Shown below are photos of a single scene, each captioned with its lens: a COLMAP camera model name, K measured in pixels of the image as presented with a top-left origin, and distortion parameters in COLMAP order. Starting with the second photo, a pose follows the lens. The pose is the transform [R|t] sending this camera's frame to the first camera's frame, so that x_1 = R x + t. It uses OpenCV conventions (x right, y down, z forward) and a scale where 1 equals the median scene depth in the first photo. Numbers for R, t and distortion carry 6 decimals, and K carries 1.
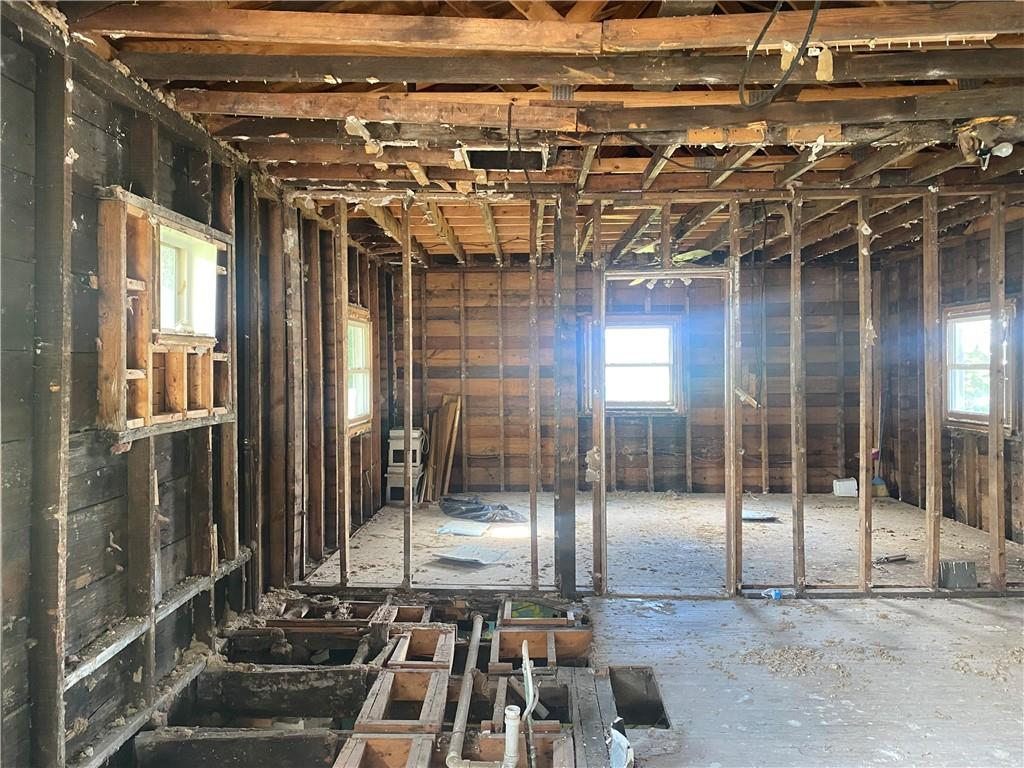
lens RADIAL K [[787.1, 0, 509.3], [0, 787.1, 382.8], [0, 0, 1]] dist [0.052313, -0.050699]
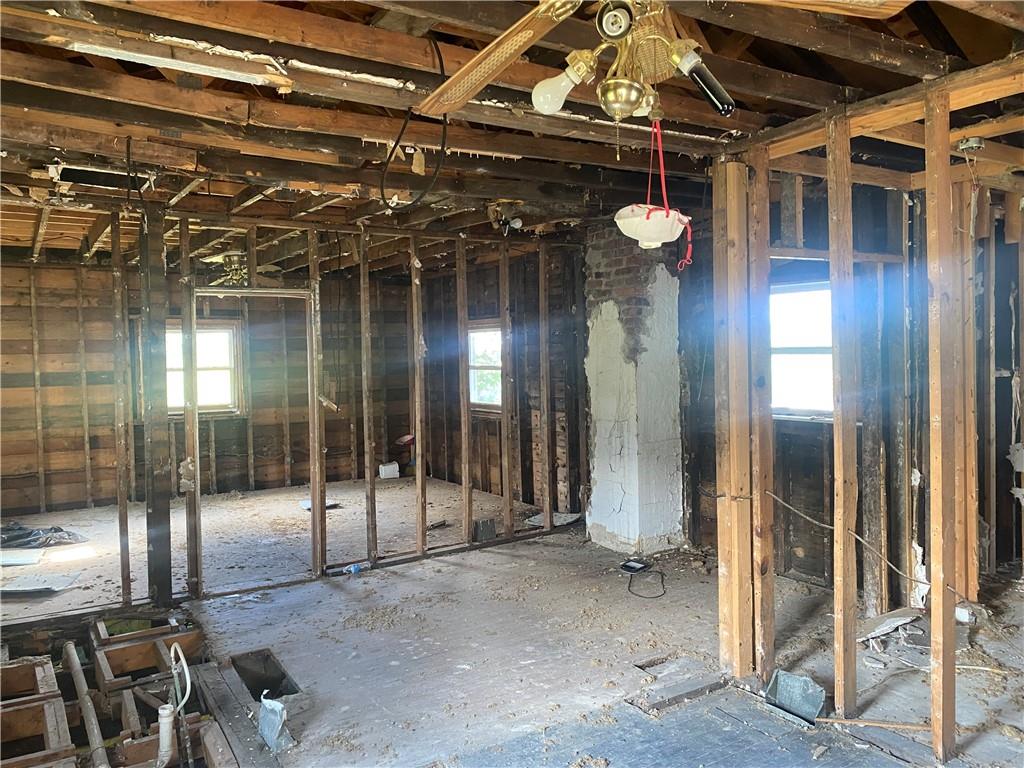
lens RADIAL K [[787.1, 0, 516.5], [0, 787.1, 378.3], [0, 0, 1]] dist [0.052313, -0.050699]
pose [[0.824668, -0.026064, 0.565016, -0.122704], [0.022122, 0.999660, 0.013825, -0.026790], [-0.565184, 0.001098, 0.824964, -0.103094]]
